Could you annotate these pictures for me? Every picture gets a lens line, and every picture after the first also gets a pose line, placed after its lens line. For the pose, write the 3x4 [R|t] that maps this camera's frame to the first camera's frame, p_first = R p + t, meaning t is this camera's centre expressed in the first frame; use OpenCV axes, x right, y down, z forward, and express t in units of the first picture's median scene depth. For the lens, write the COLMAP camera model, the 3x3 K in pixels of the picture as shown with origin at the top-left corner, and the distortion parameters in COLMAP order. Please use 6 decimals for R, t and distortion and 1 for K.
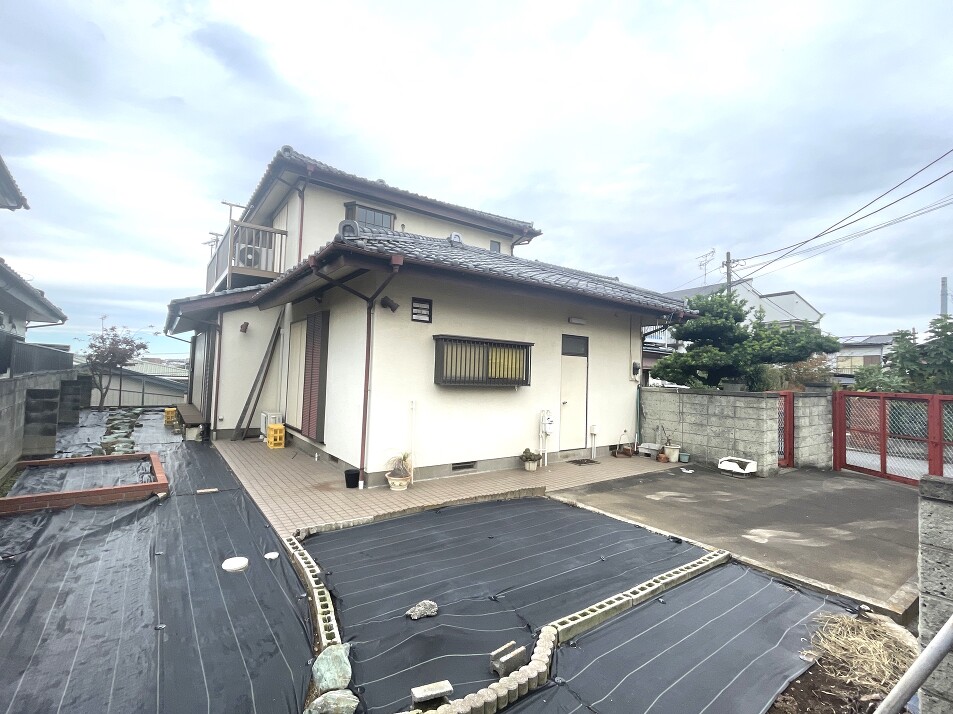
lens RADIAL K [[436.6, 0, 476.5], [0, 436.6, 357.0], [0, 0, 1]] dist [-0.002501, -0.000339]
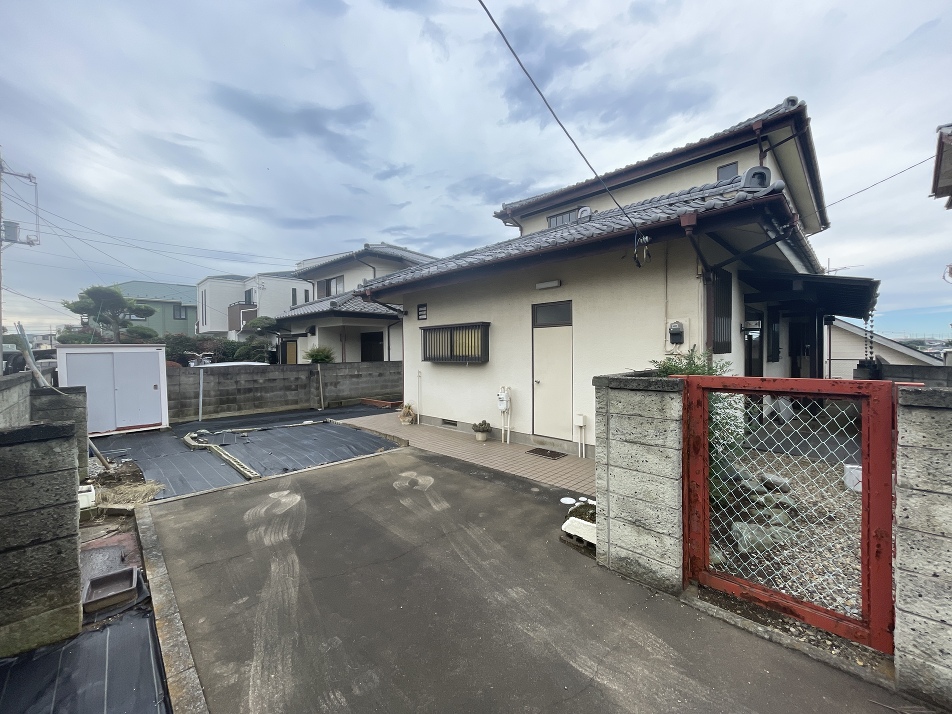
lens RADIAL K [[382.4, 0, 476.0], [0, 382.4, 357.0], [0, 0, 1]] dist [-0.000133, -0.000003]
pose [[0.155208, -0.018152, -0.987715, 1.141591], [0.053240, 0.998532, -0.009985, 0.067783], [0.986446, -0.051036, 0.155947, 0.916015]]
